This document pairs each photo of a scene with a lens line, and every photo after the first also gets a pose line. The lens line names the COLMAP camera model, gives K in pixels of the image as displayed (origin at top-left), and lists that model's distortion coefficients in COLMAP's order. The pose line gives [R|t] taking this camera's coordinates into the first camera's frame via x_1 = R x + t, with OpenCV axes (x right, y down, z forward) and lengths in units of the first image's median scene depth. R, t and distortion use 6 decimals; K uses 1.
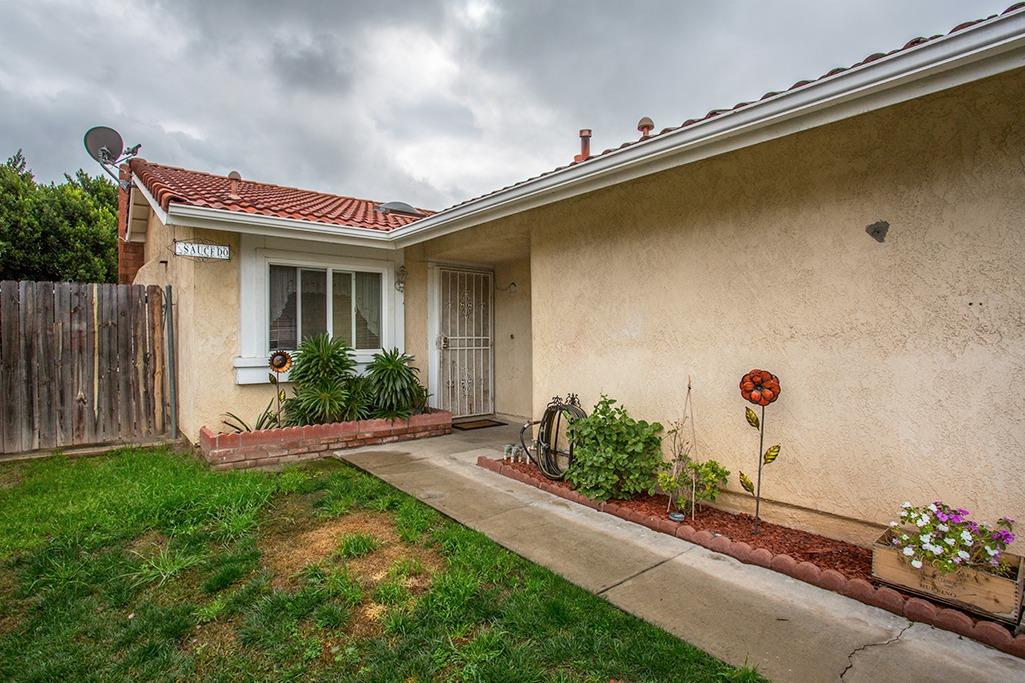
lens RADIAL K [[506.8, 0, 471.1], [0, 506.8, 343.2], [0, 0, 1]] dist [-0.001945, 0.008585]
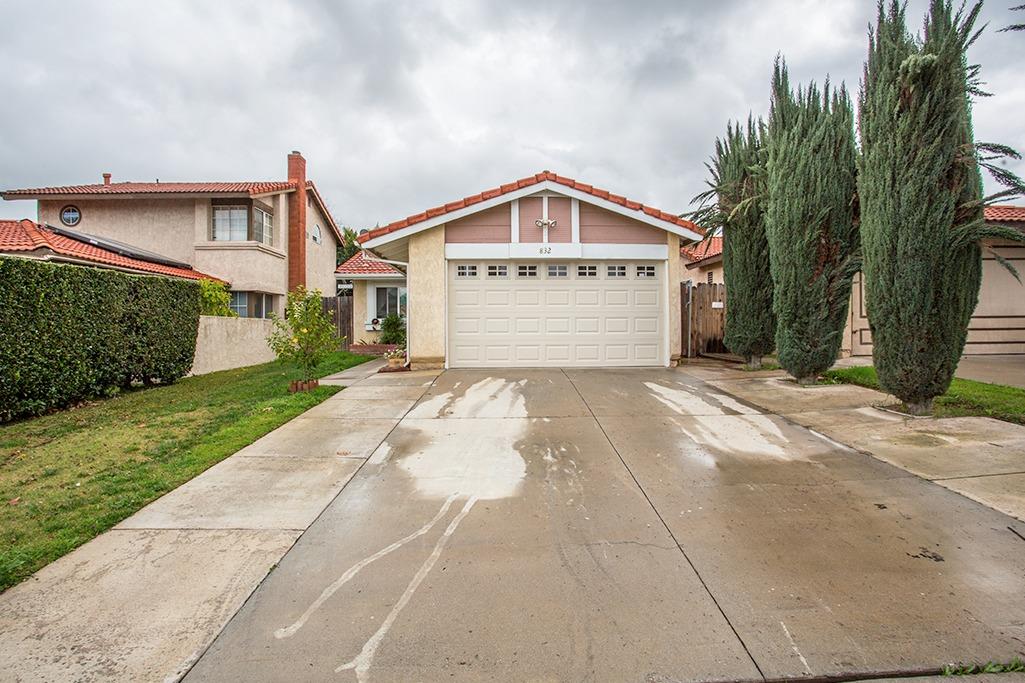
lens RADIAL K [[512.9, 0, 498.0], [0, 512.9, 341.5], [0, 0, 1]] dist [-0.070998, 0.032128]
pose [[0.812703, 0.014411, -0.582500, 1.726435], [-0.007589, 0.999871, 0.014148, 0.092656], [0.582628, -0.007077, 0.812708, -0.867468]]
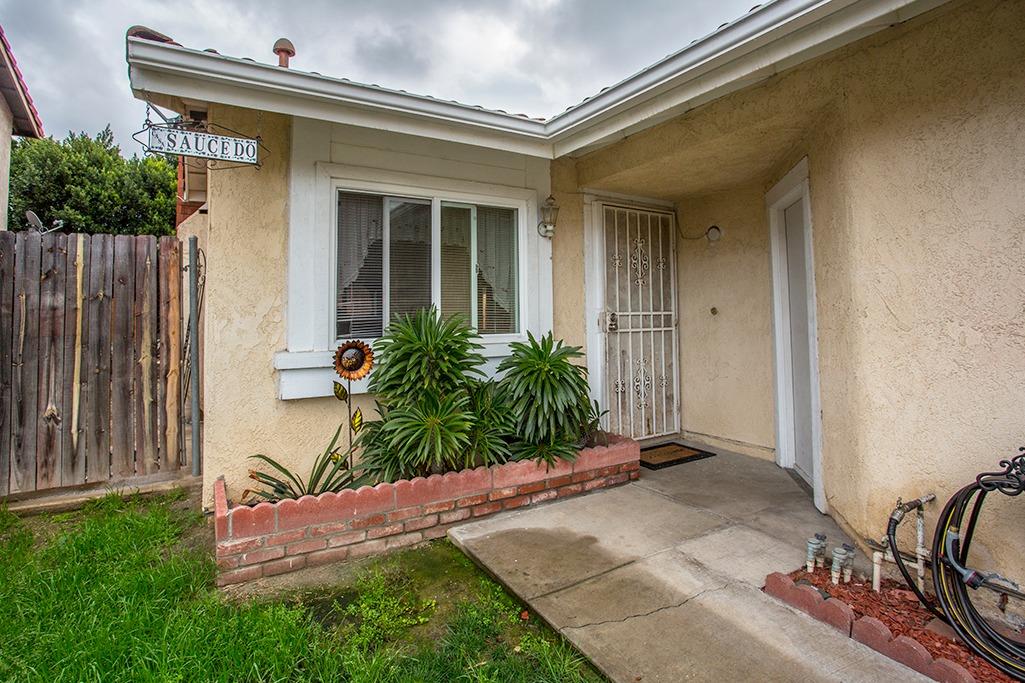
lens RADIAL K [[503.9, 0, 493.5], [0, 503.9, 288.3], [0, 0, 1]] dist [-0.017719, -0.000286]
pose [[0.994031, -0.013935, -0.108207, -0.151968], [0.007338, 0.998103, -0.061127, -0.006154], [0.108853, 0.059968, 0.992247, 0.431822]]
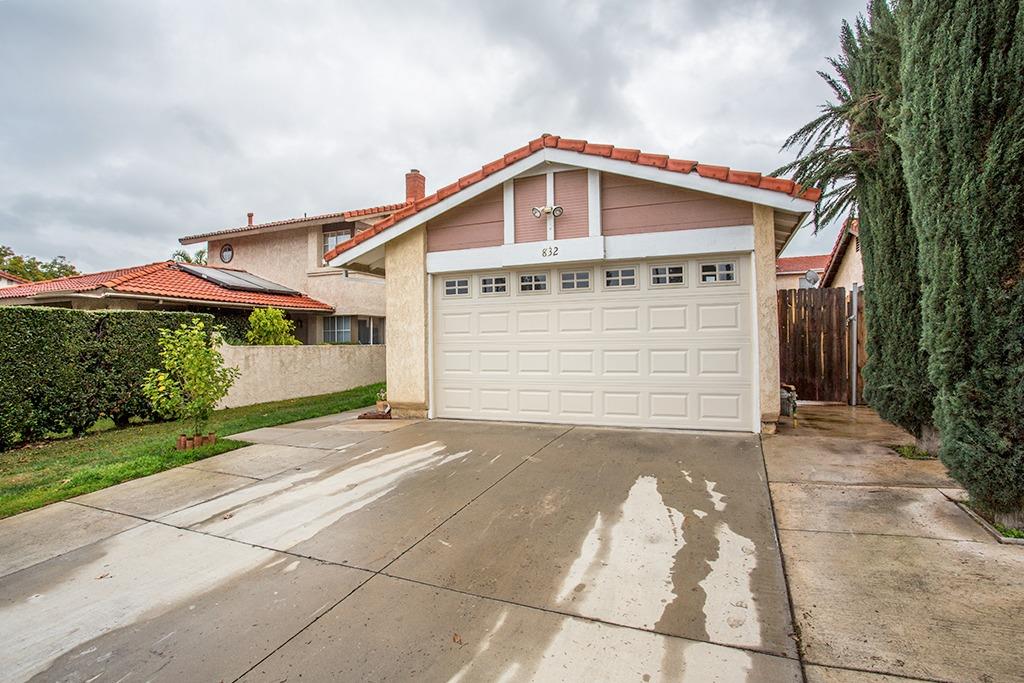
lens RADIAL K [[512.4, 0, 497.5], [0, 512.4, 341.5], [0, 0, 1]] dist [-0.070998, 0.032128]
pose [[0.504503, -0.006090, -0.863388, 1.790157], [-0.001490, 0.999967, -0.007925, 0.025594], [0.863409, 0.005285, 0.504478, -0.085544]]
